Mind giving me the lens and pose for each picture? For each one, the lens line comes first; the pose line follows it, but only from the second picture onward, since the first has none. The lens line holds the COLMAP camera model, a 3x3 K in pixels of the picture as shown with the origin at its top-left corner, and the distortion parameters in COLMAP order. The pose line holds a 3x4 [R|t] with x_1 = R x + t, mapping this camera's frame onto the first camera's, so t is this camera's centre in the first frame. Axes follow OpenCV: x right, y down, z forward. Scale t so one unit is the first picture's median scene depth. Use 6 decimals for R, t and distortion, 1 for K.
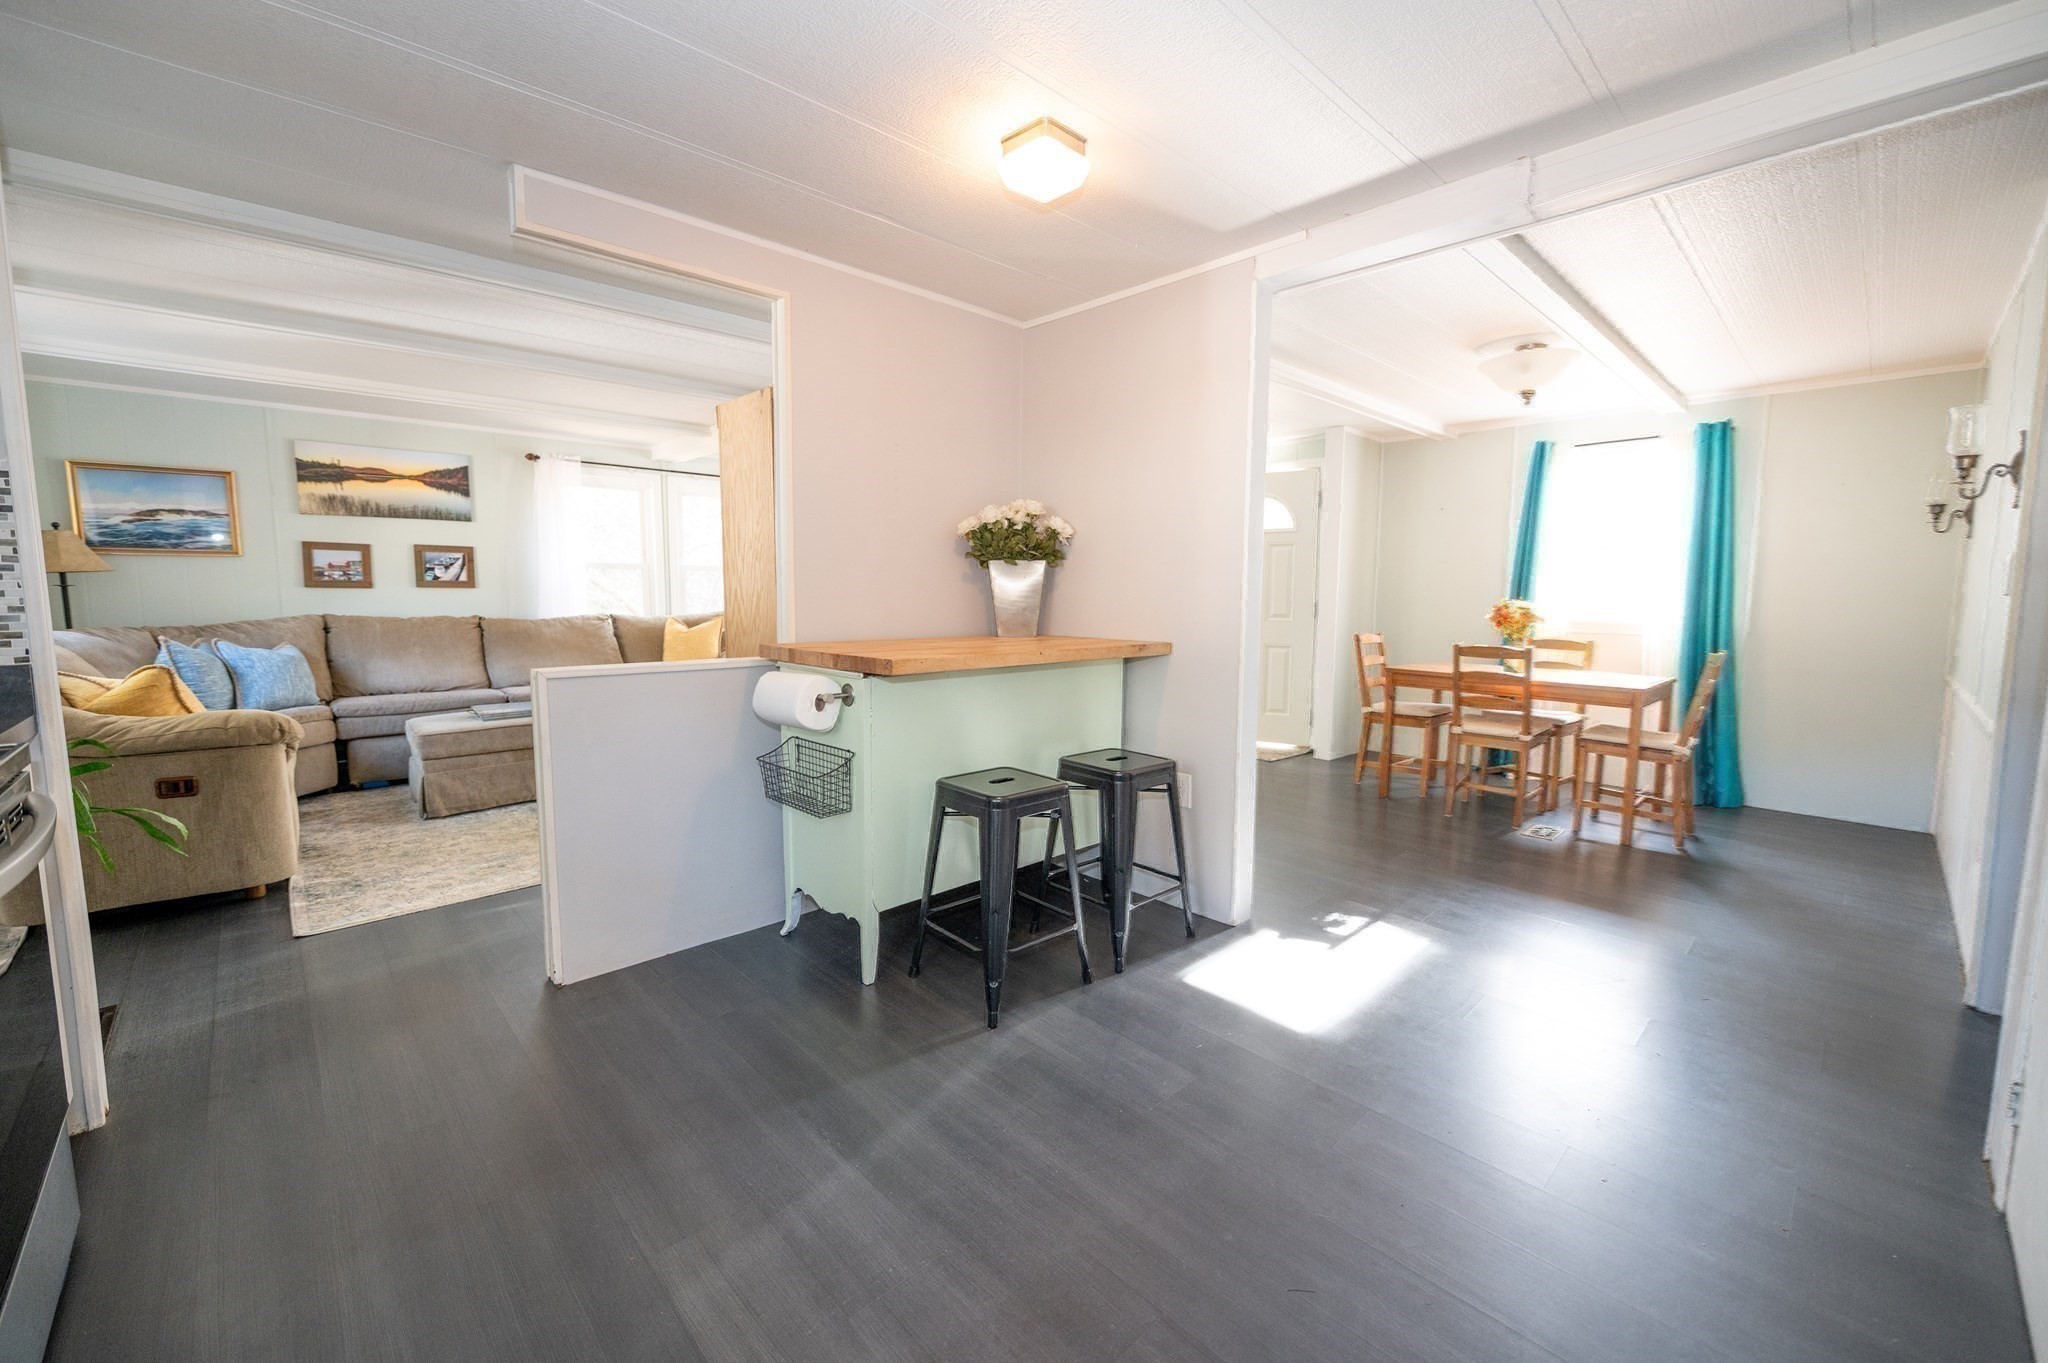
lens RADIAL K [[822.7, 0, 1028.5], [0, 822.7, 668.3], [0, 0, 1]] dist [-0.007201, 0.000271]
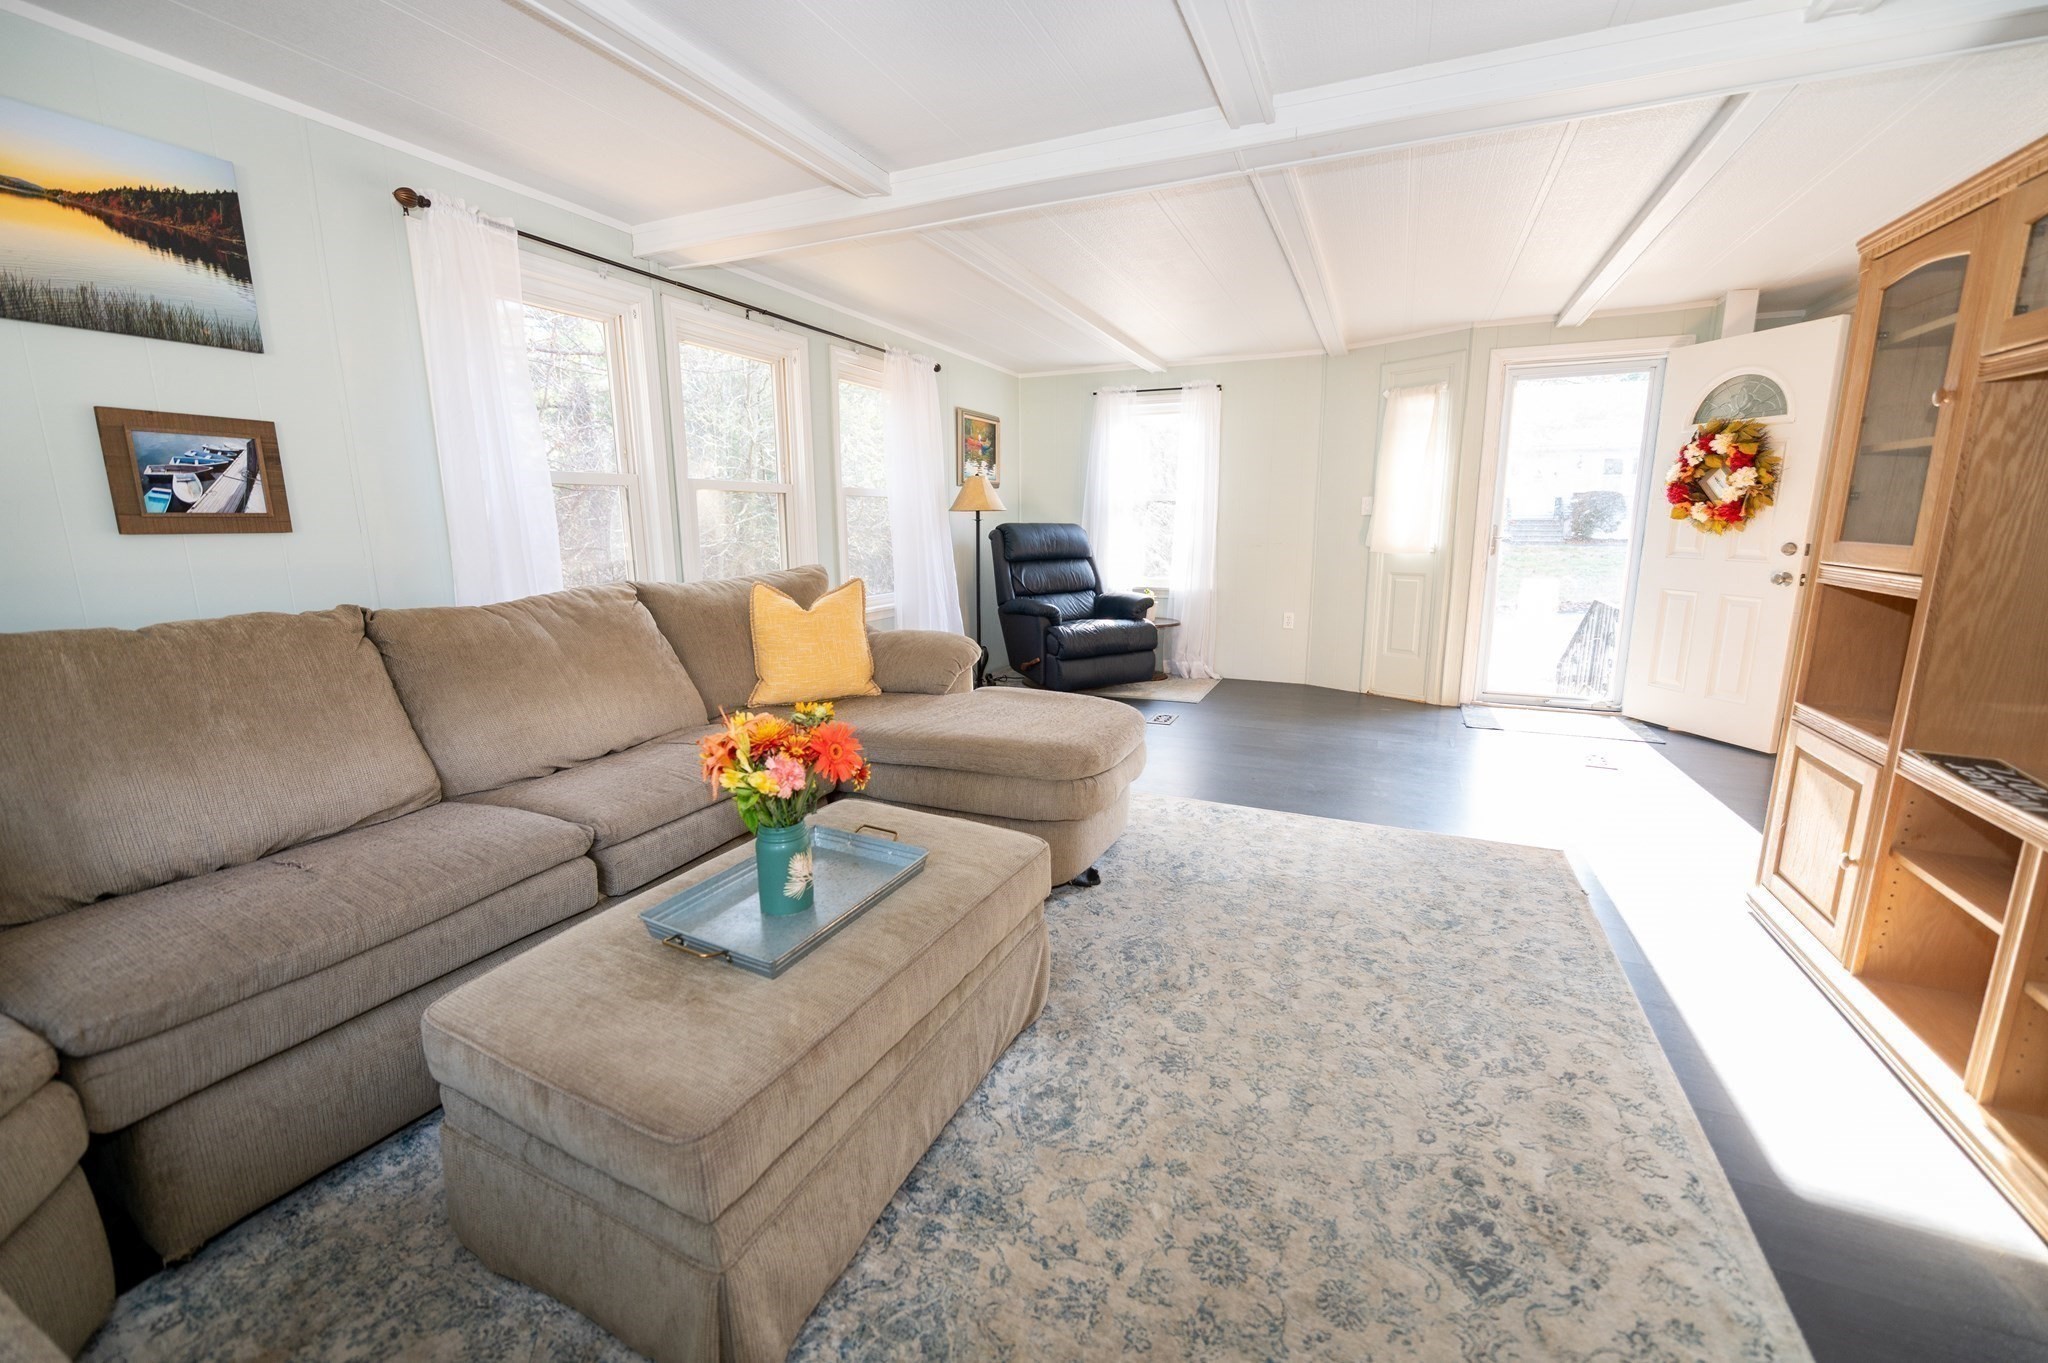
lens RADIAL K [[822.7, 0, 1030.9], [0, 822.7, 670.4], [0, 0, 1]] dist [-0.007201, 0.000271]
pose [[0.923054, -0.080152, 0.376227, -0.547221], [0.045673, 0.993969, 0.099700, -0.060440], [-0.381949, -0.074845, 0.921148, 0.551987]]
